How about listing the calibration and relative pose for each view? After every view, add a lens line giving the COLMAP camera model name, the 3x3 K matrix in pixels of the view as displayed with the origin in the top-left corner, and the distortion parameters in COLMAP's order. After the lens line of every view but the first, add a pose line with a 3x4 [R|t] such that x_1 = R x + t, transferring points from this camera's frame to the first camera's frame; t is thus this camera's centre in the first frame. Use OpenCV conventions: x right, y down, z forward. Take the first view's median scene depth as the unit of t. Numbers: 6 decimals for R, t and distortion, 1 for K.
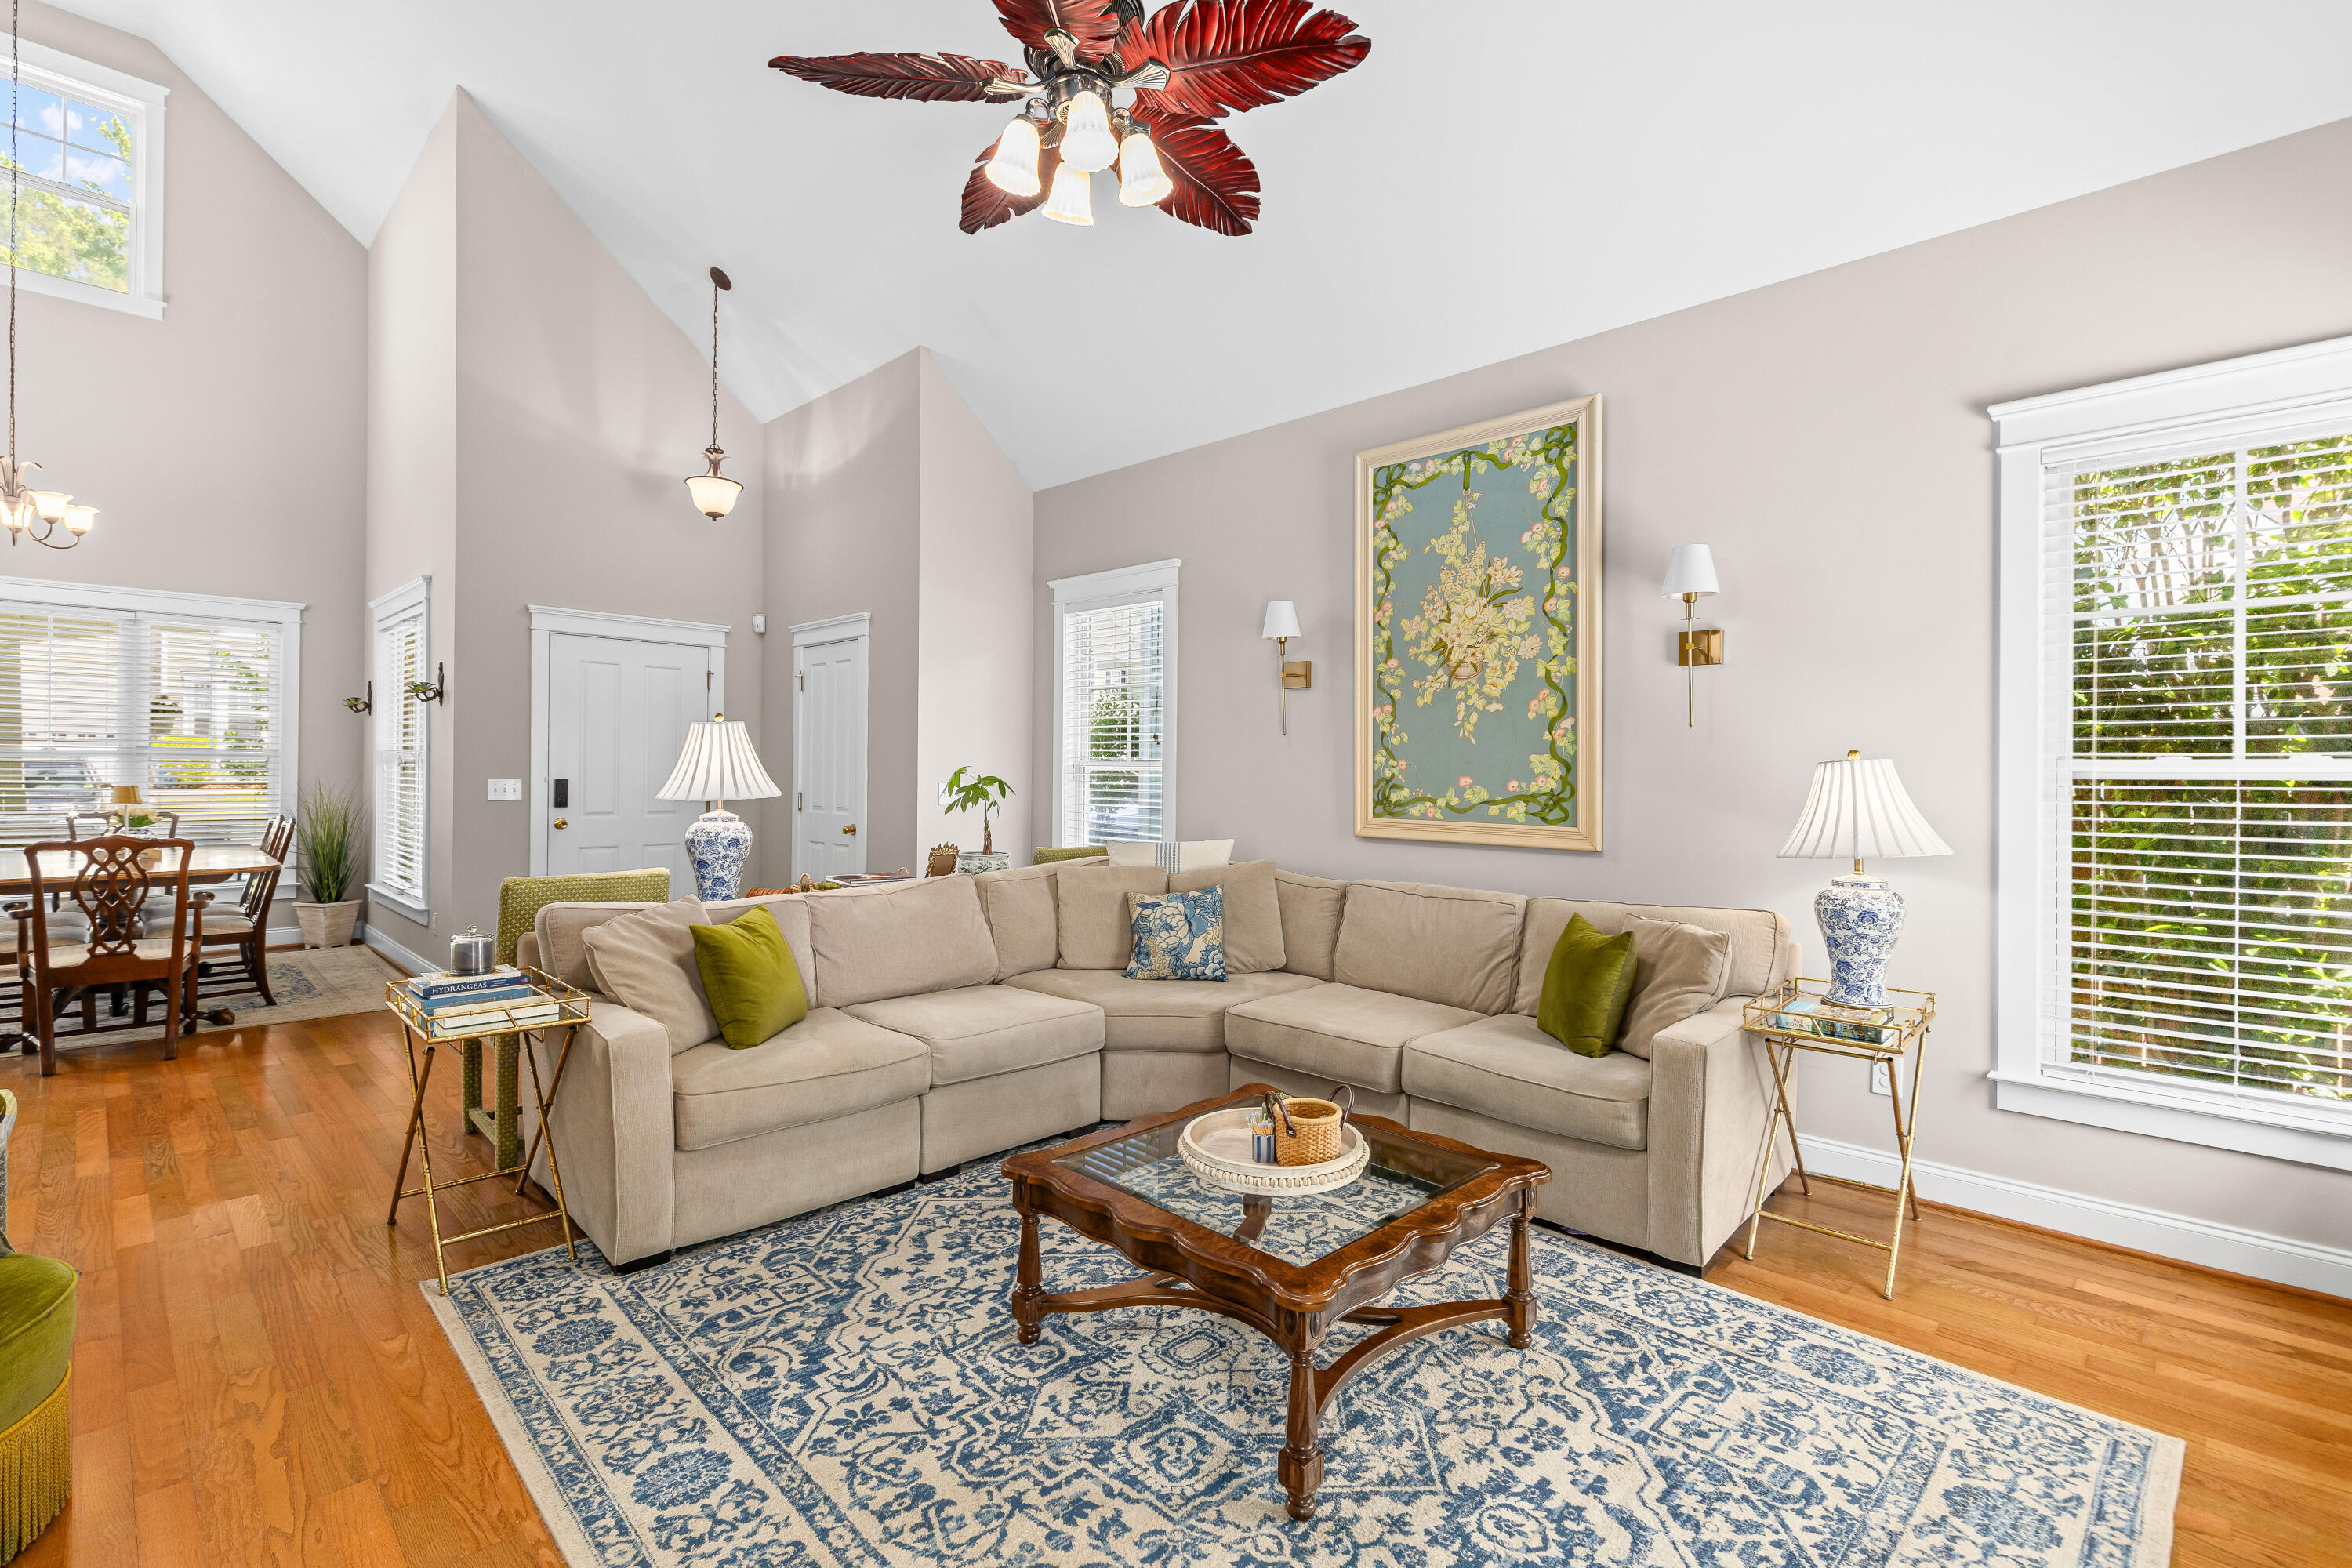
lens RADIAL K [[1057.0, 0, 1183.1], [0, 1057.0, 772.9], [0, 0, 1]] dist [0.005920, -0.000512]
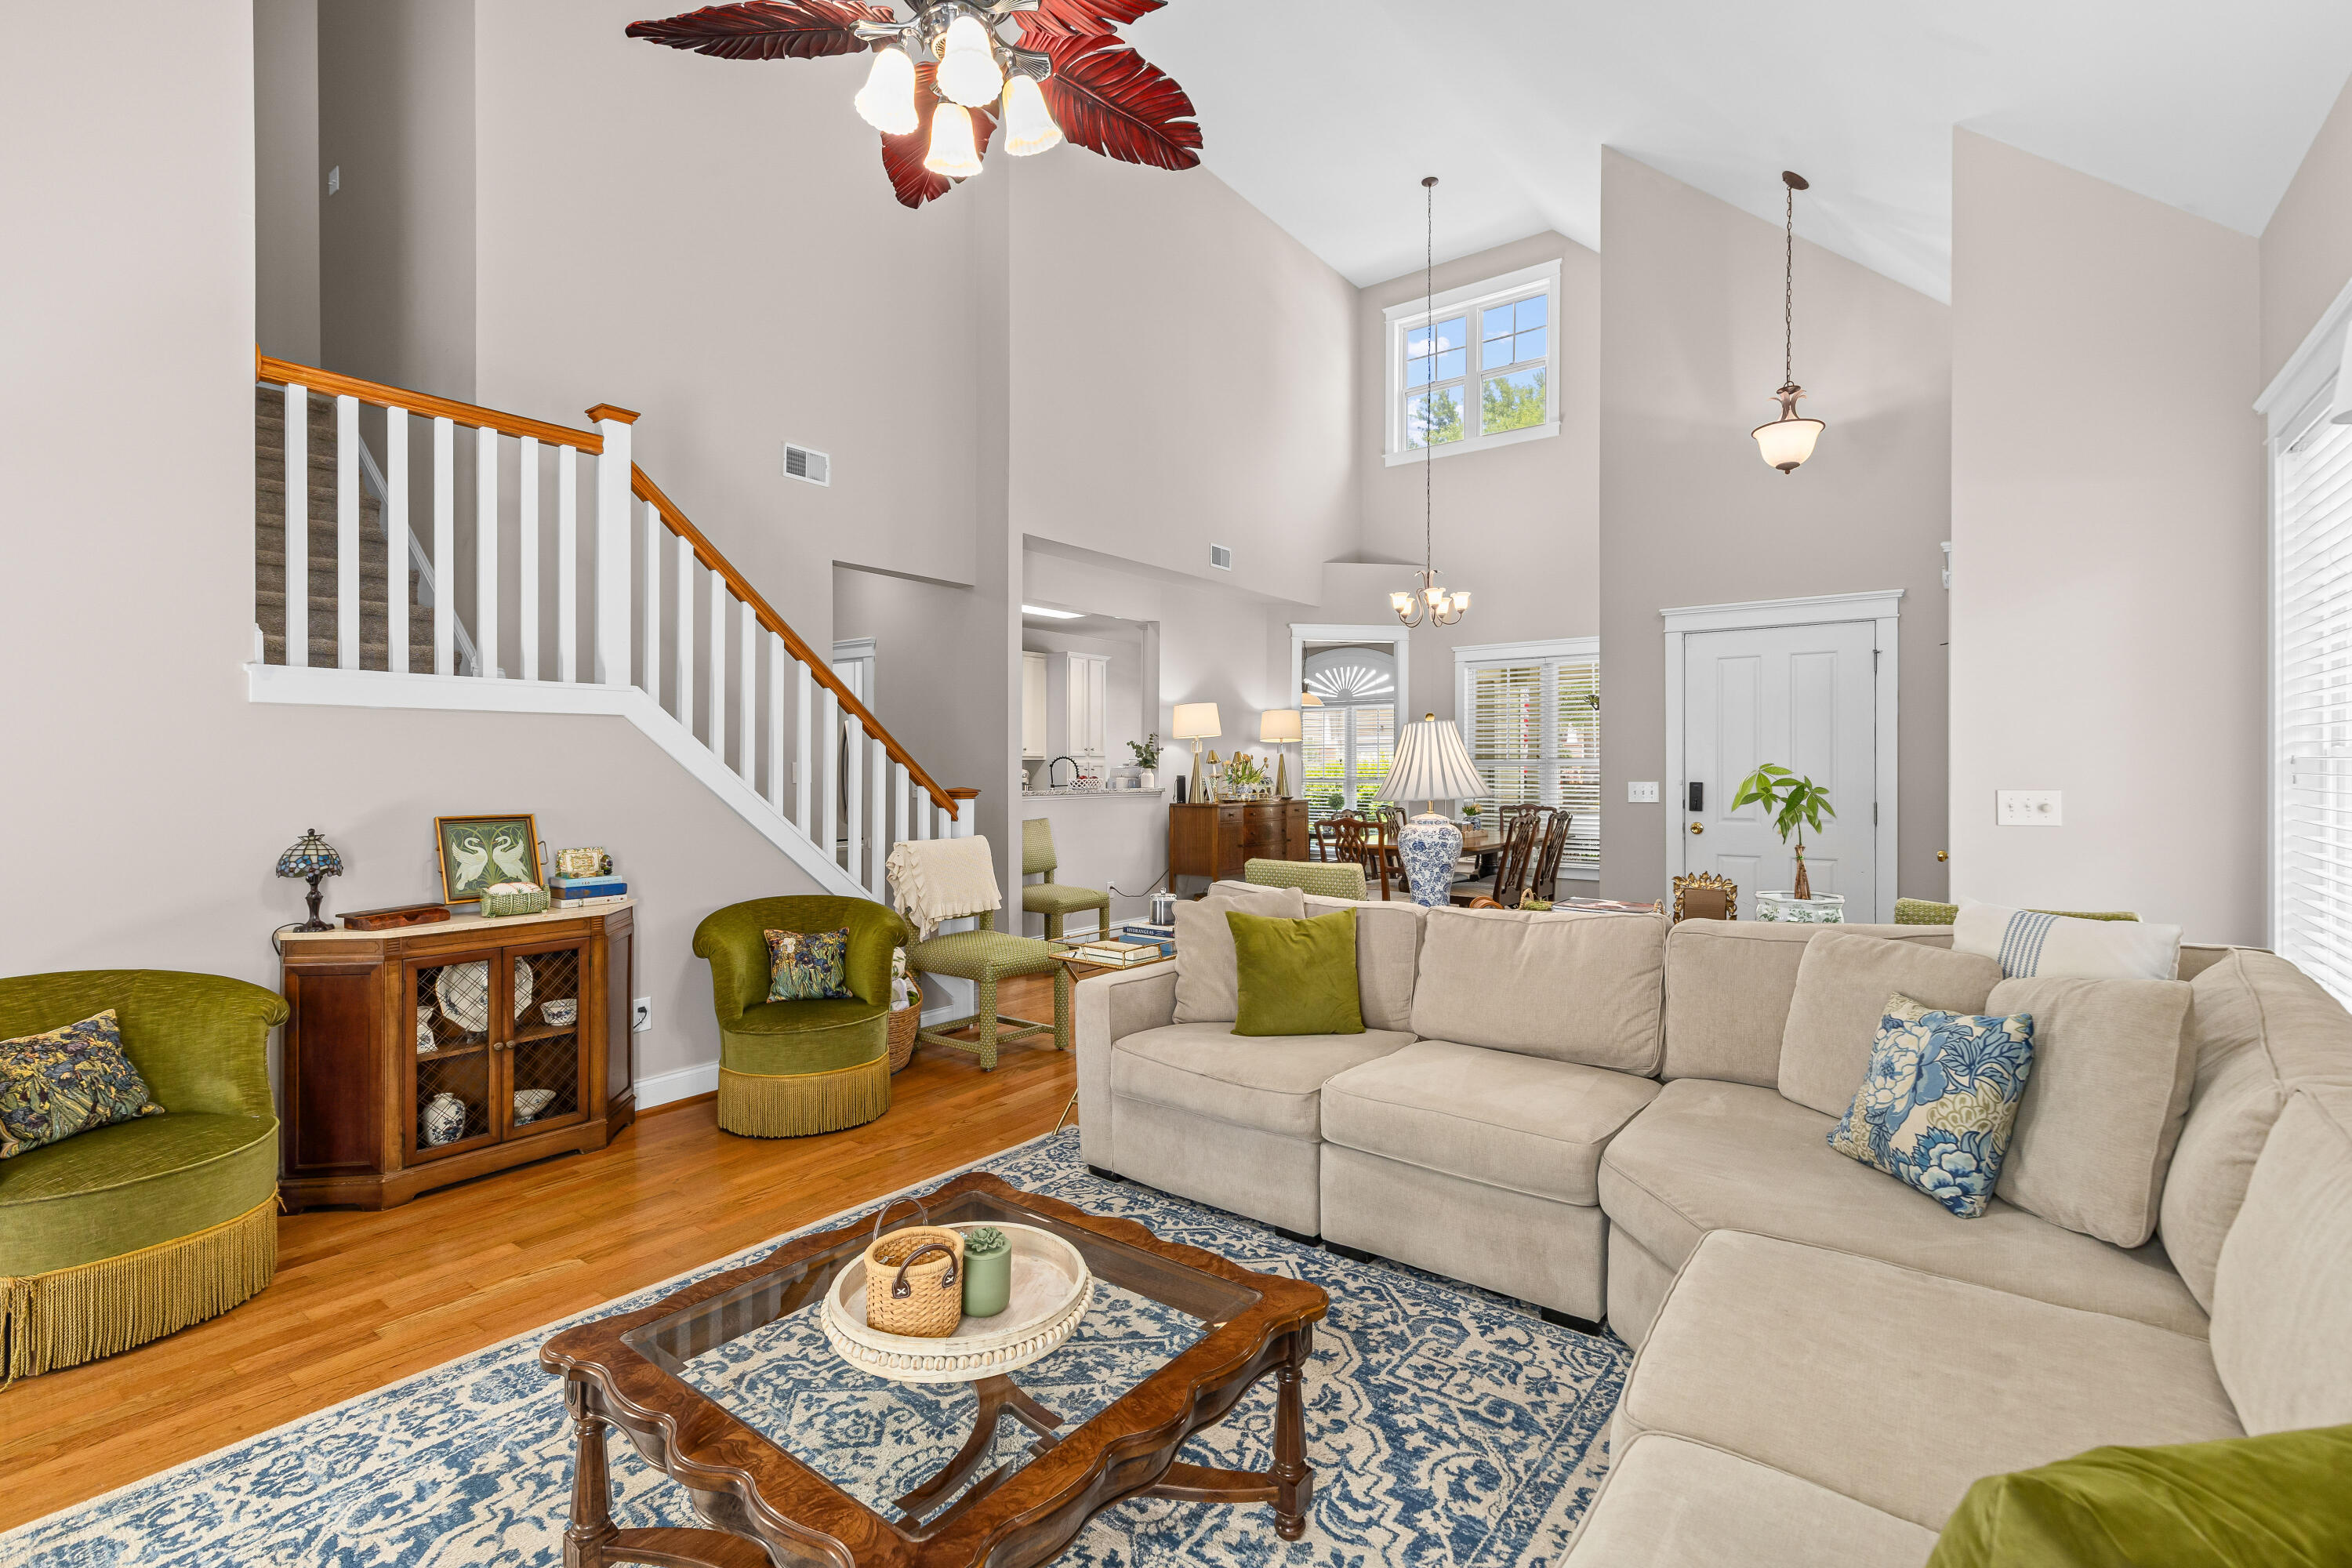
lens RADIAL K [[1060.7, 0, 1175.0], [0, 1060.7, 763.5], [0, 0, 1]] dist [0.007923, 0.000147]
pose [[0.128767, -0.014060, -0.991575, 0.490241], [-0.001381, 0.999896, -0.014357, 0.005223], [0.991674, 0.003218, 0.128734, 0.625842]]
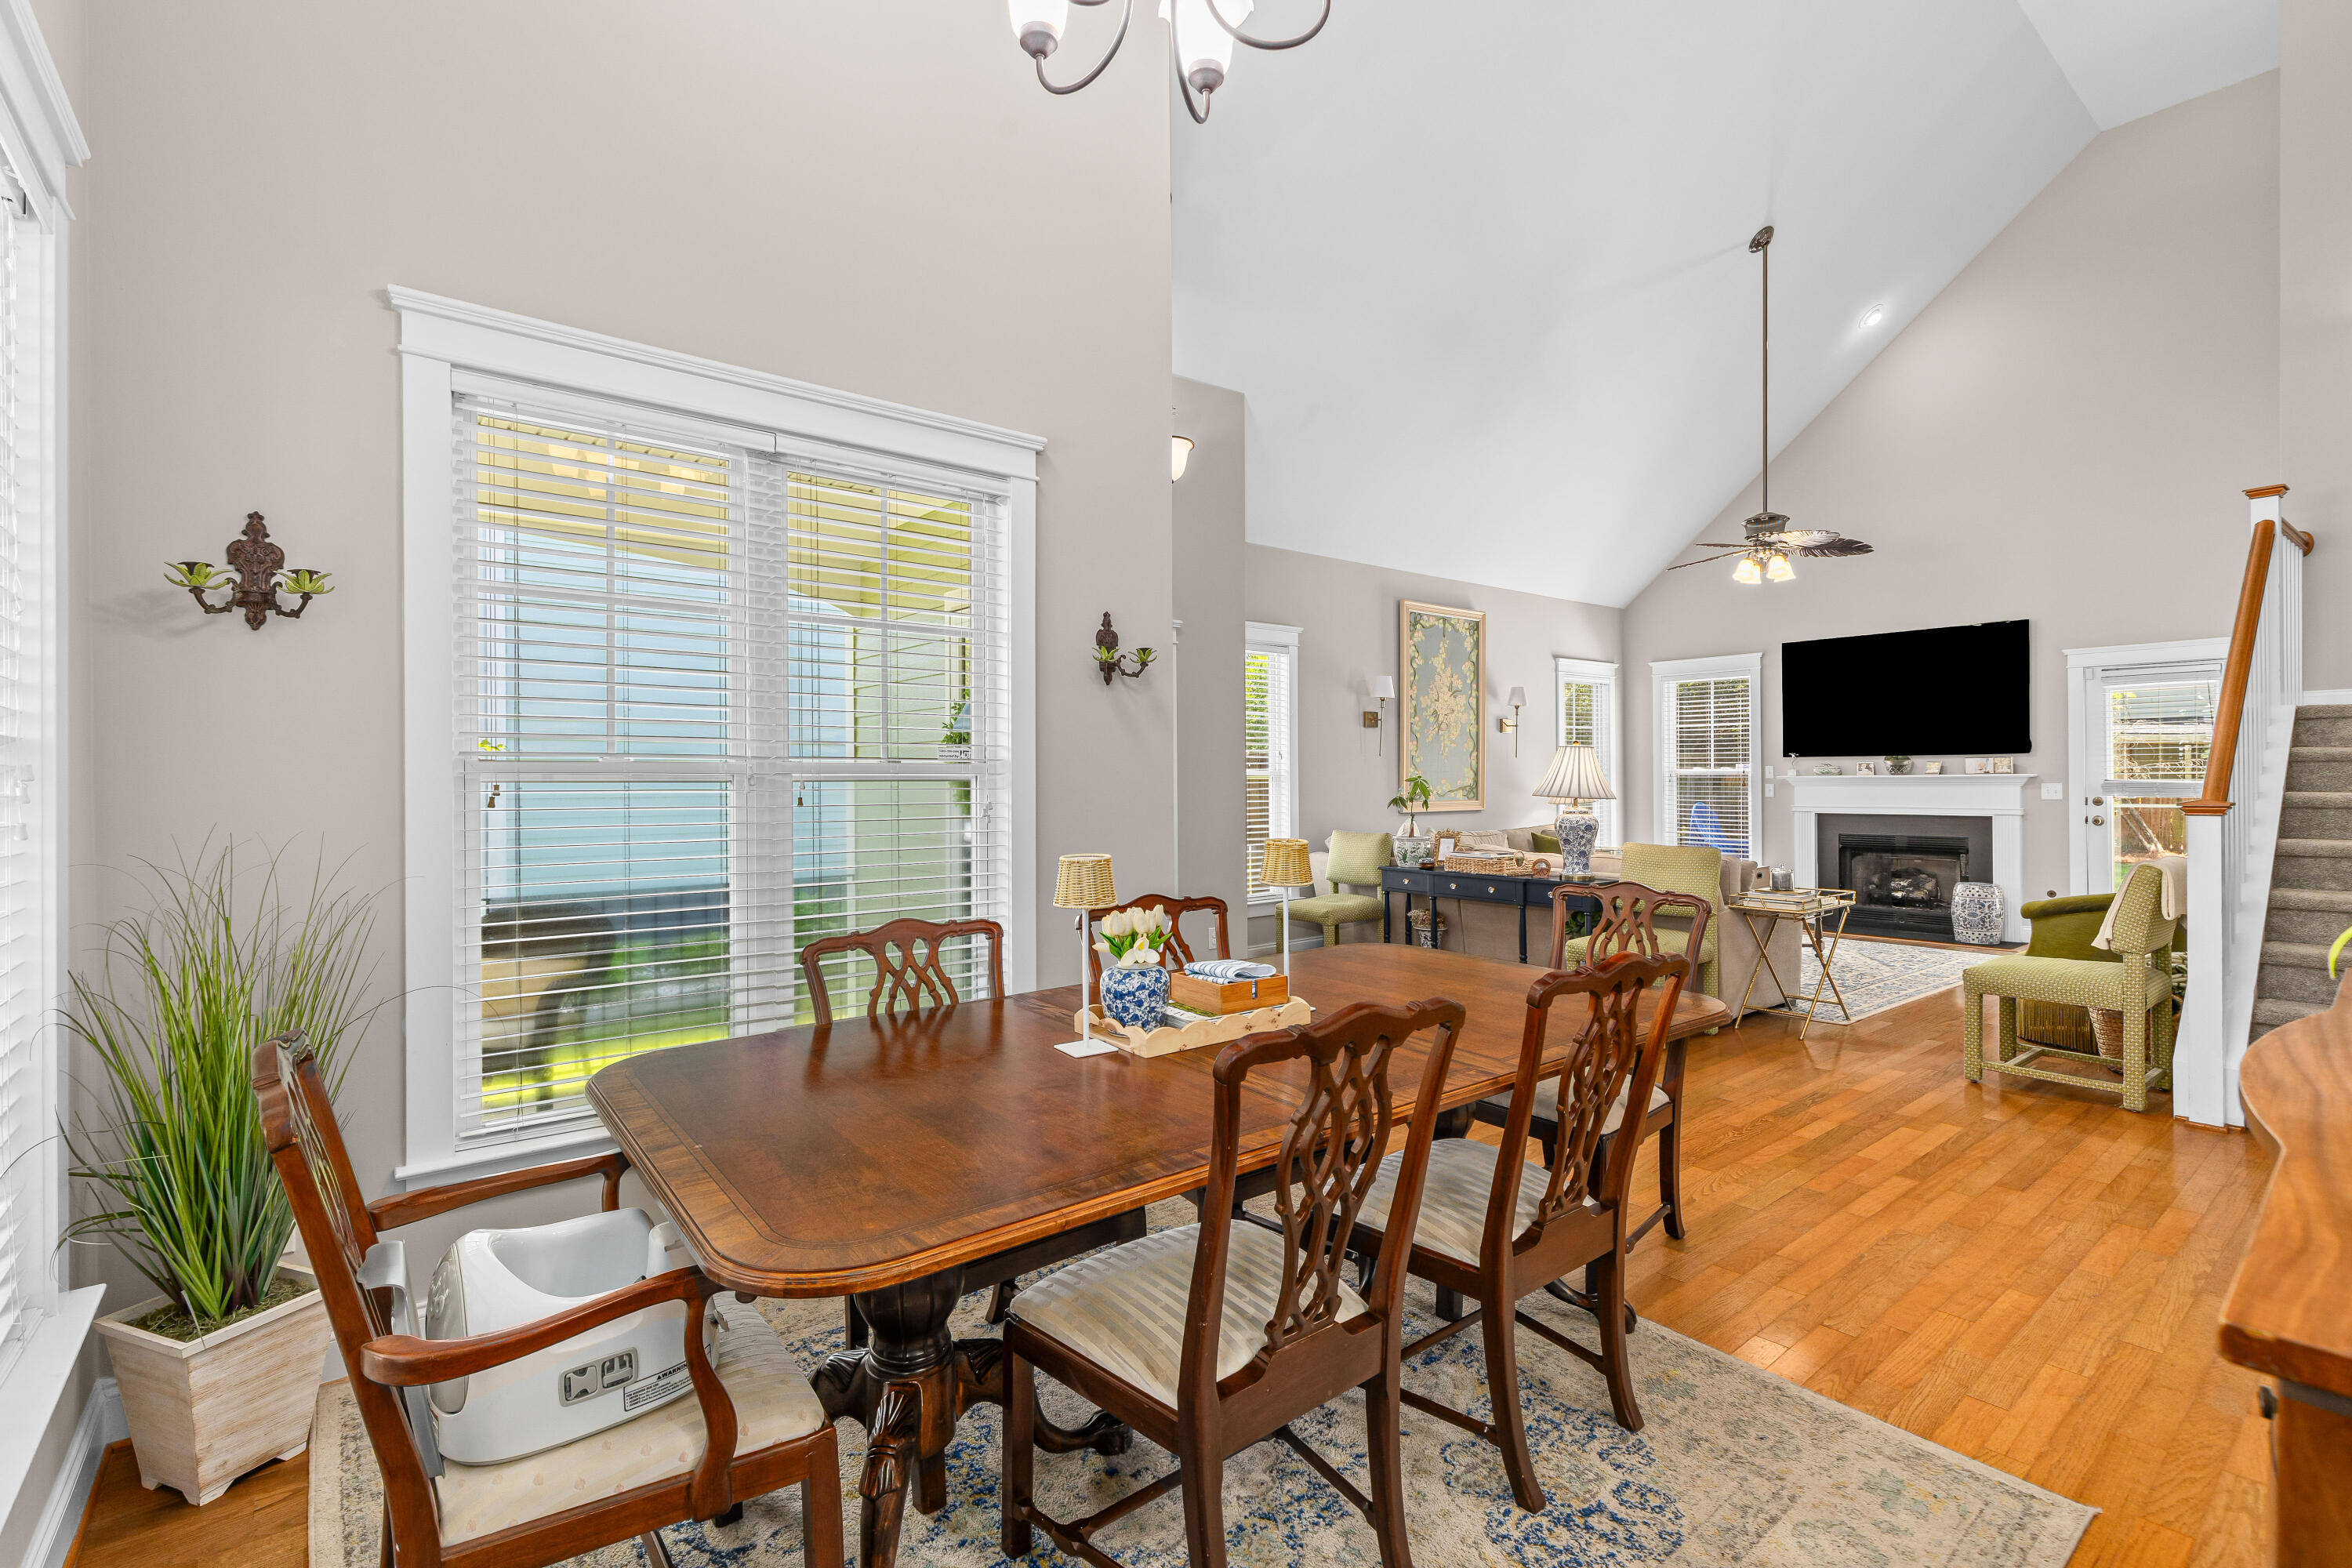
lens RADIAL K [[1065.8, 0, 1167.5], [0, 1065.8, 784.6], [0, 0, 1]] dist [0.002185, -0.000157]
pose [[0.134526, -0.014197, 0.990808, -1.938394], [0.011270, 0.999855, 0.012796, -0.018375], [-0.990846, 0.009445, 0.134667, 1.325678]]
